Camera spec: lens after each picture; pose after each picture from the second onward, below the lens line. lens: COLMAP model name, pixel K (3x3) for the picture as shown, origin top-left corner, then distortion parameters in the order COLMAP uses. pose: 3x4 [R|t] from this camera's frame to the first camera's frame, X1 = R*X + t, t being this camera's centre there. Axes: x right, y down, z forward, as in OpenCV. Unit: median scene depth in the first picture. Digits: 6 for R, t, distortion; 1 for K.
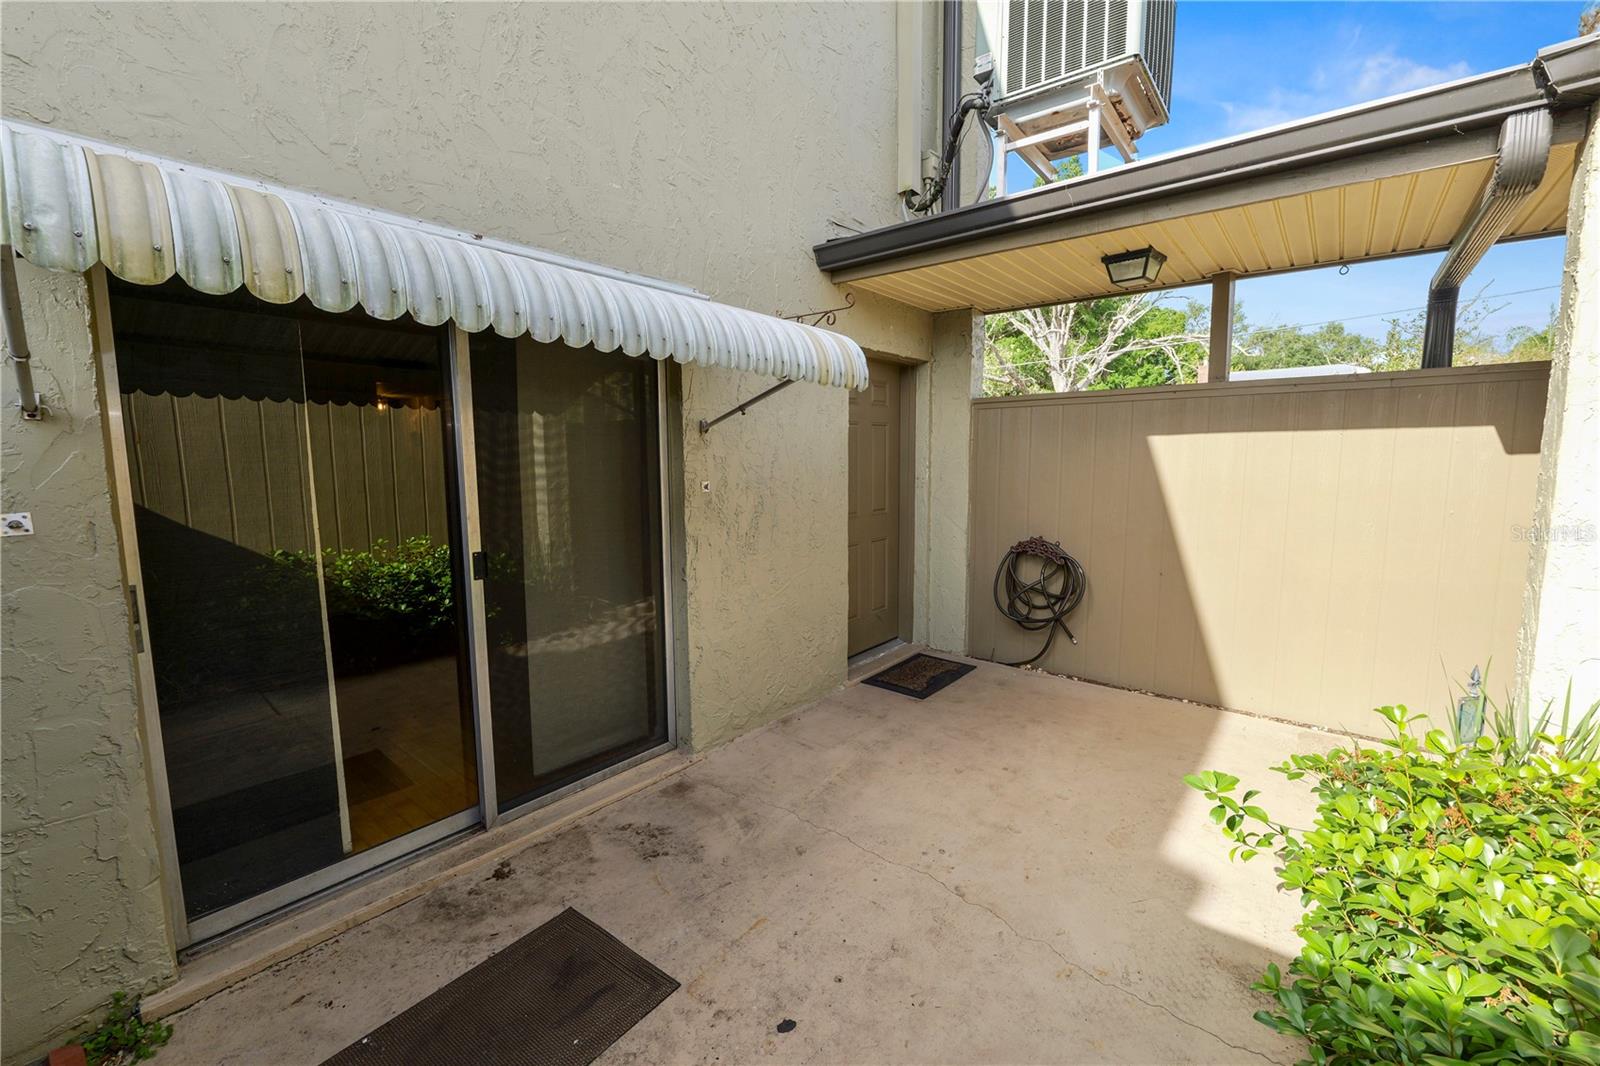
lens RADIAL K [[649.6, 0, 799.4], [0, 649.6, 528.7], [0, 0, 1]] dist [-0.011939, 0.000165]
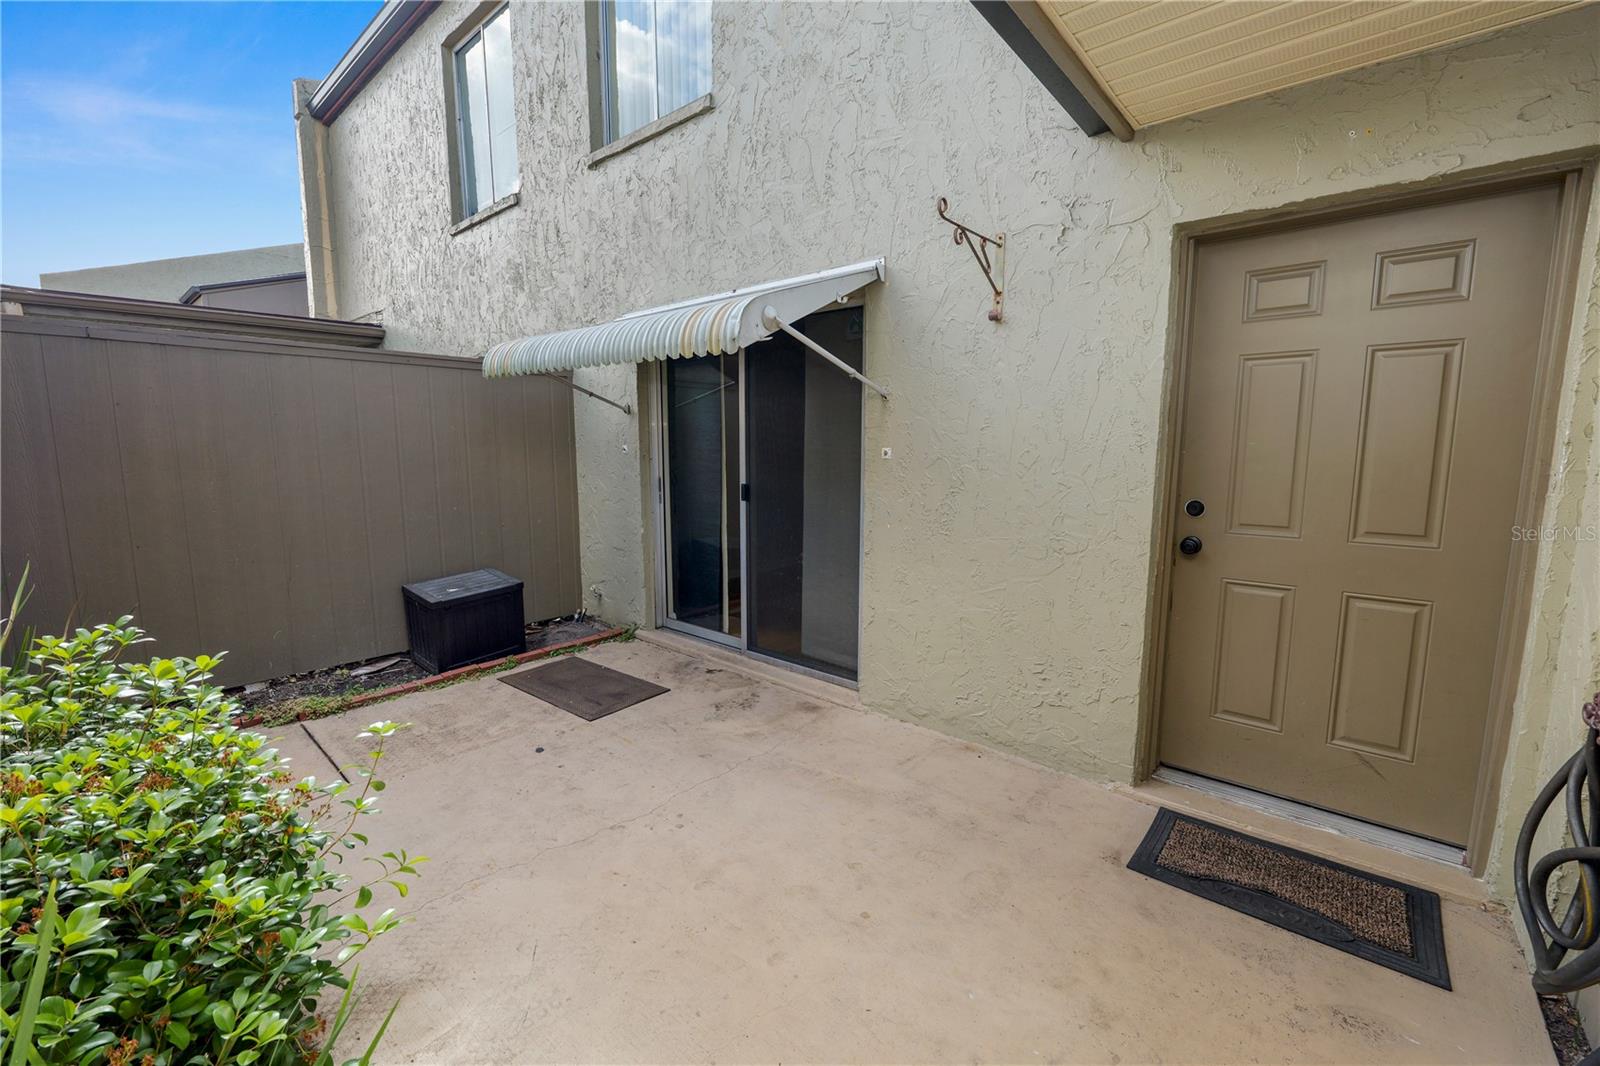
lens RADIAL K [[649.6, 0, 799.4], [0, 649.6, 528.7], [0, 0, 1]] dist [-0.011939, 0.000165]
pose [[-0.019216, 0.139030, -0.990102, 1.097353], [-0.111947, 0.983758, 0.140312, -0.095307], [0.993528, 0.113535, -0.003339, 1.111864]]
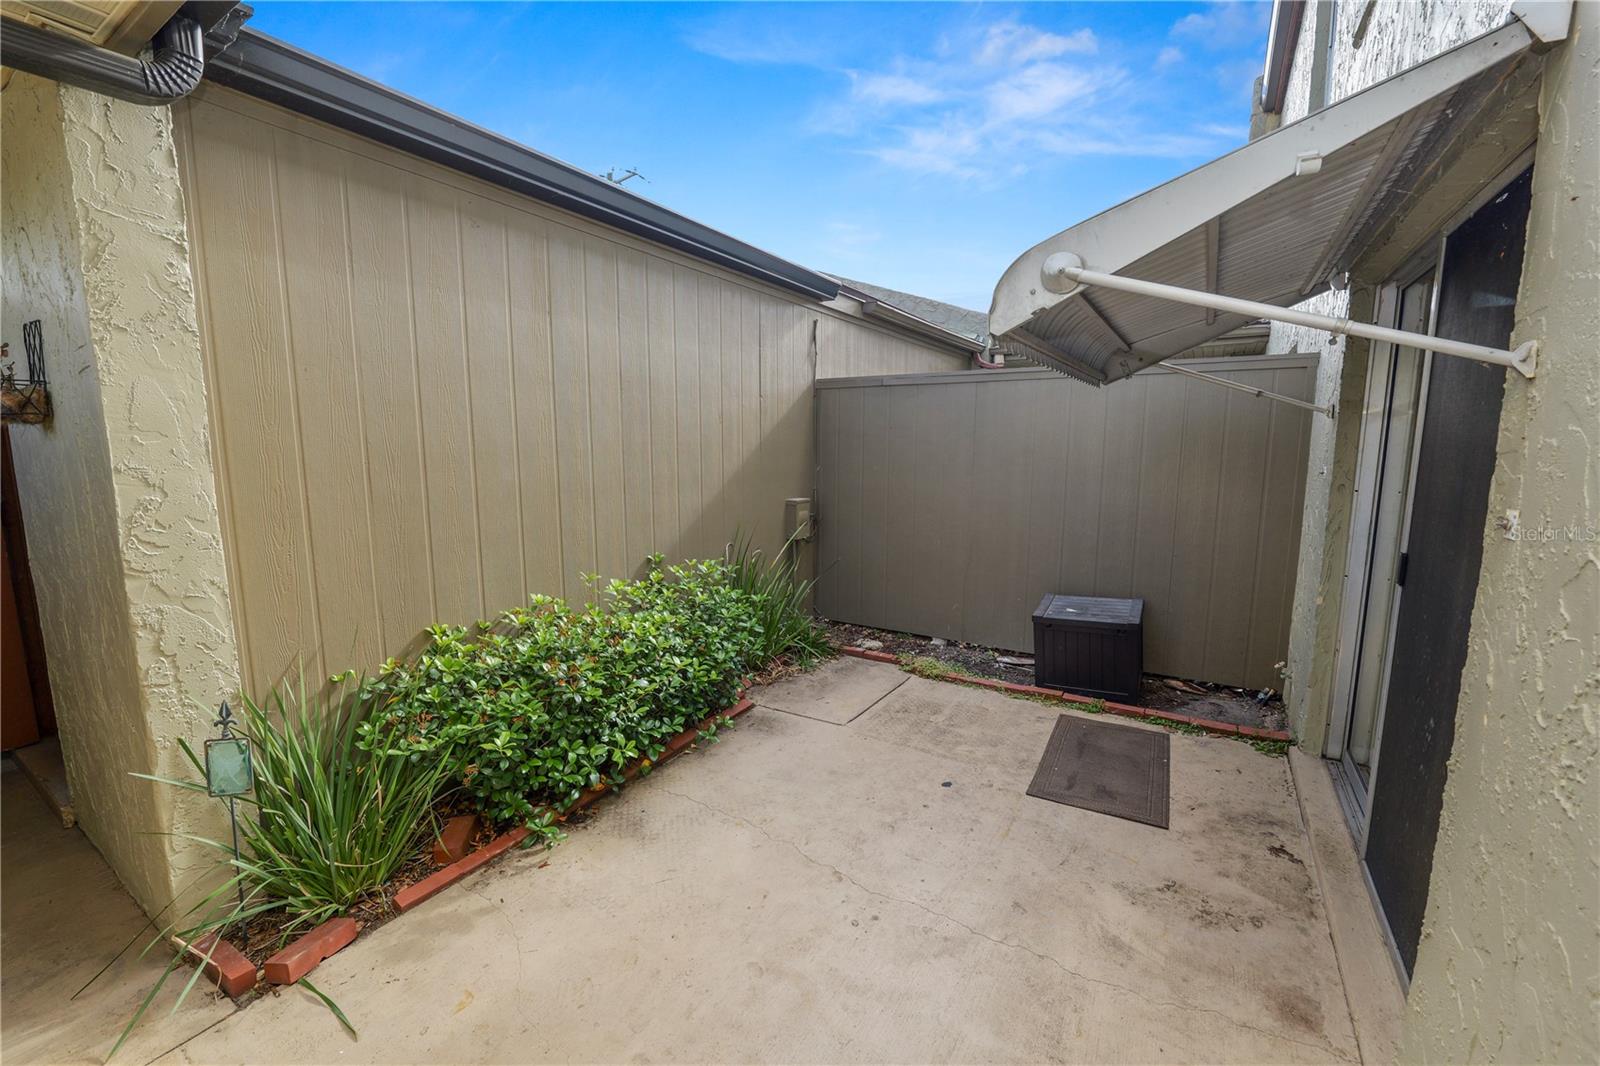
lens RADIAL K [[649.6, 0, 799.4], [0, 649.6, 528.7], [0, 0, 1]] dist [-0.011939, 0.000165]
pose [[-0.991837, 0.024268, -0.125185, 0.374272], [-0.006684, 0.970479, 0.241094, -0.182654], [0.127340, 0.239963, -0.962394, 1.633481]]
